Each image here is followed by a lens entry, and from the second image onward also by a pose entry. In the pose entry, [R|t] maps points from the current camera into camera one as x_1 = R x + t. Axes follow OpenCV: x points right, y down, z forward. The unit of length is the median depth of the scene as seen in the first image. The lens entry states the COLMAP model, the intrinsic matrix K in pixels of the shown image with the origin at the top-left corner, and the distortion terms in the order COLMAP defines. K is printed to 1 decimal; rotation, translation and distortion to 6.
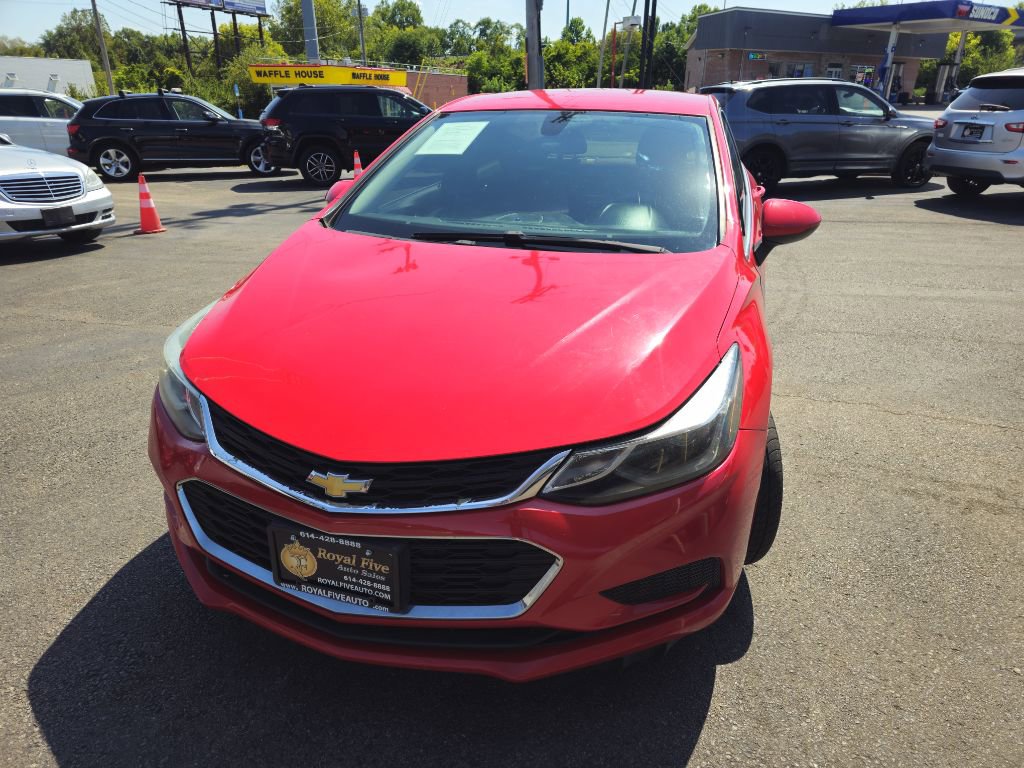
lens RADIAL K [[679.7, 0, 516.5], [0, 679.7, 386.7], [0, 0, 1]] dist [0.033285, -0.017878]
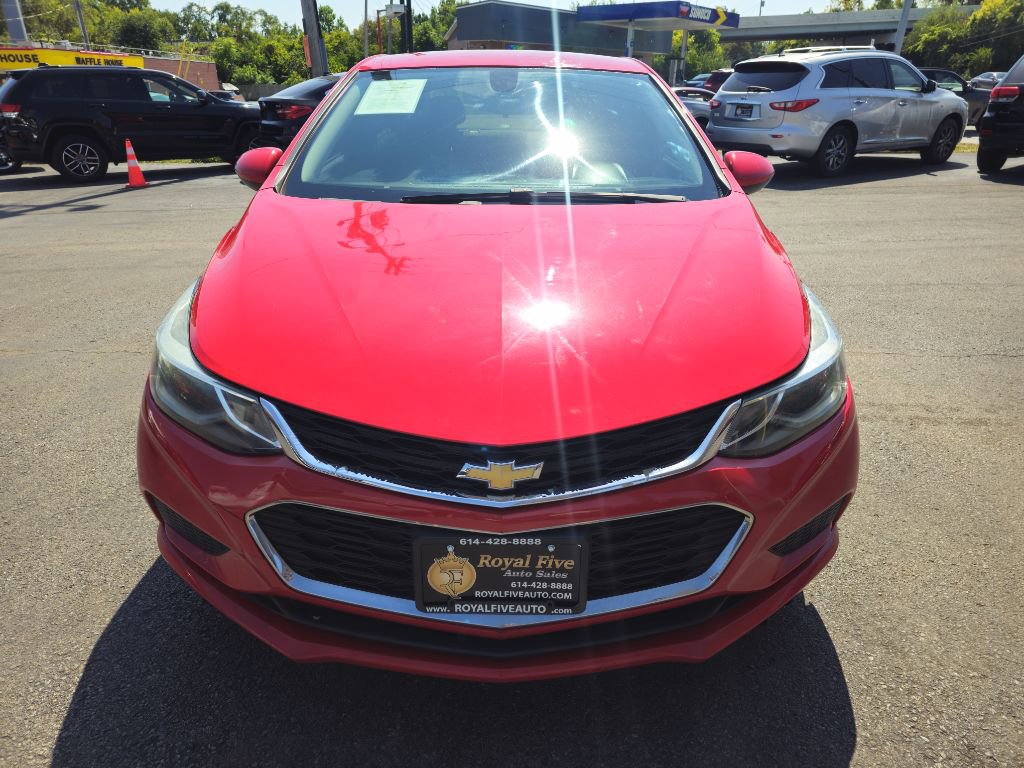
lens RADIAL K [[678.9, 0, 507.4], [0, 678.9, 379.4], [0, 0, 1]] dist [0.052459, -0.035000]
pose [[0.953254, -0.118890, 0.277799, -0.246092], [0.118600, 0.992781, 0.017911, 0.006706], [-0.277923, 0.015874, 0.960472, 0.100999]]
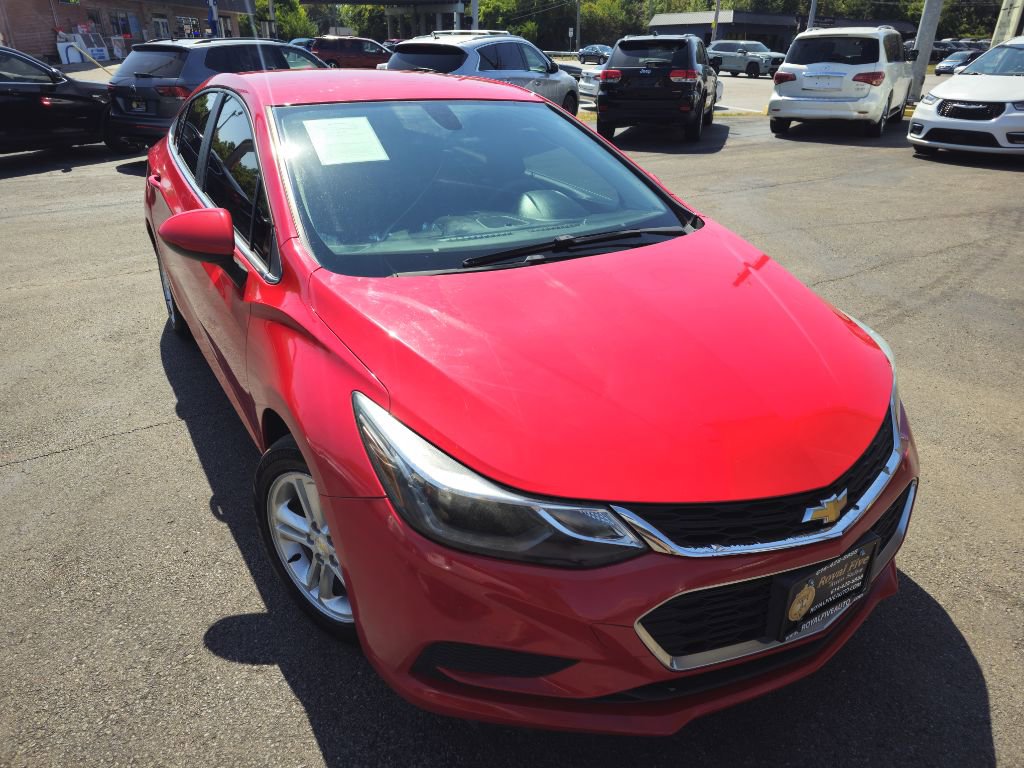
lens RADIAL K [[678.9, 0, 507.4], [0, 678.9, 379.4], [0, 0, 1]] dist [0.052459, -0.035000]
pose [[0.663779, -0.316327, 0.677743, -0.624963], [0.282968, 0.945016, 0.163935, -0.175053], [-0.692335, 0.082963, 0.716791, 0.305074]]
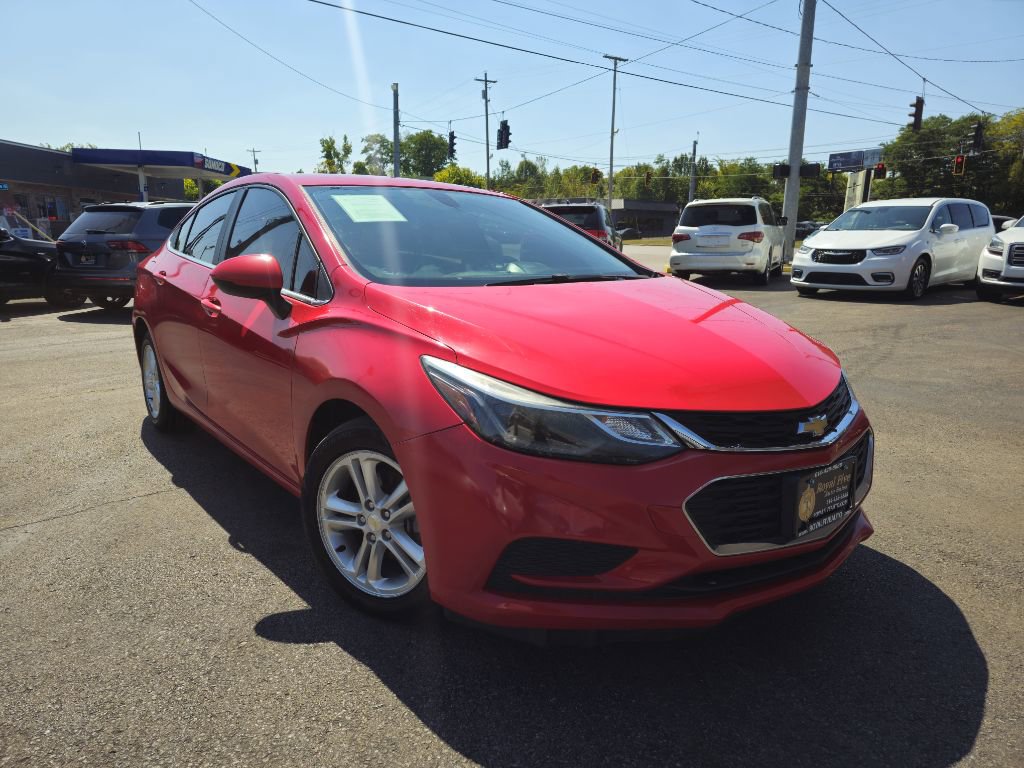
lens RADIAL K [[678.9, 0, 507.4], [0, 678.9, 379.4], [0, 0, 1]] dist [0.052459, -0.035000]
pose [[0.570298, -0.169659, 0.803727, -0.822056], [0.318612, 0.947527, -0.026062, -0.044084], [-0.757131, 0.270940, 0.594428, 0.341834]]
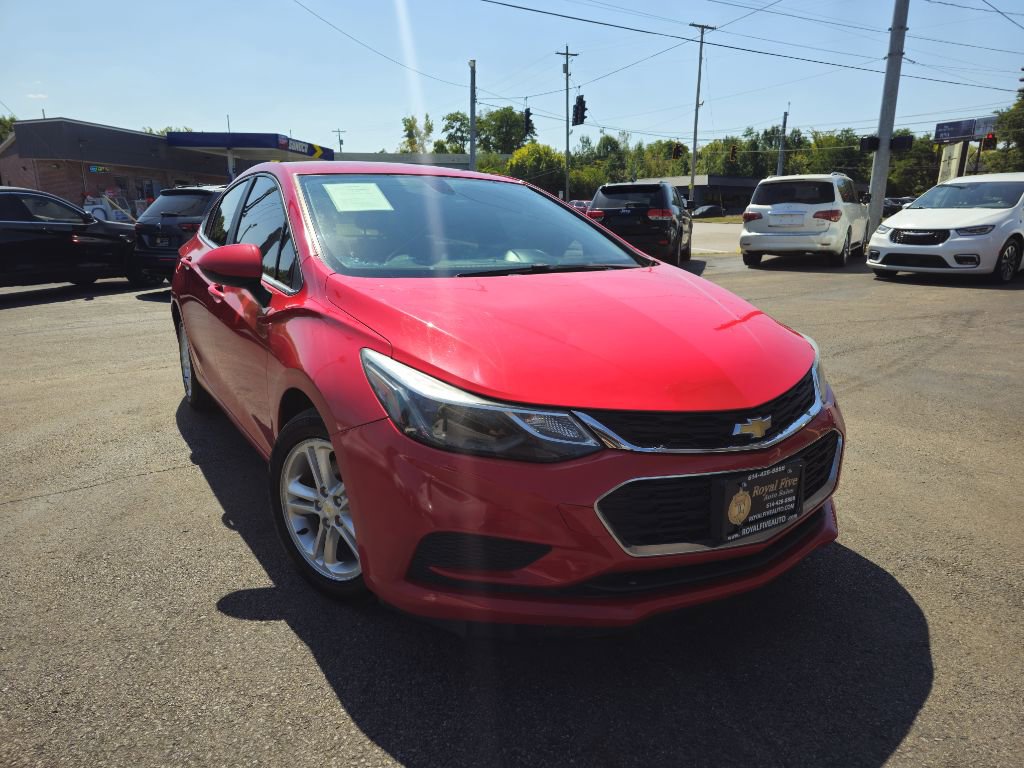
lens RADIAL K [[677.8, 0, 516.3], [0, 677.8, 387.5], [0, 0, 1]] dist [0.054098, -0.038113]
pose [[0.649569, -0.190092, 0.736155, -0.737334], [0.298640, 0.954212, -0.017115, -0.015950], [-0.699195, 0.230962, 0.676596, 0.239266]]
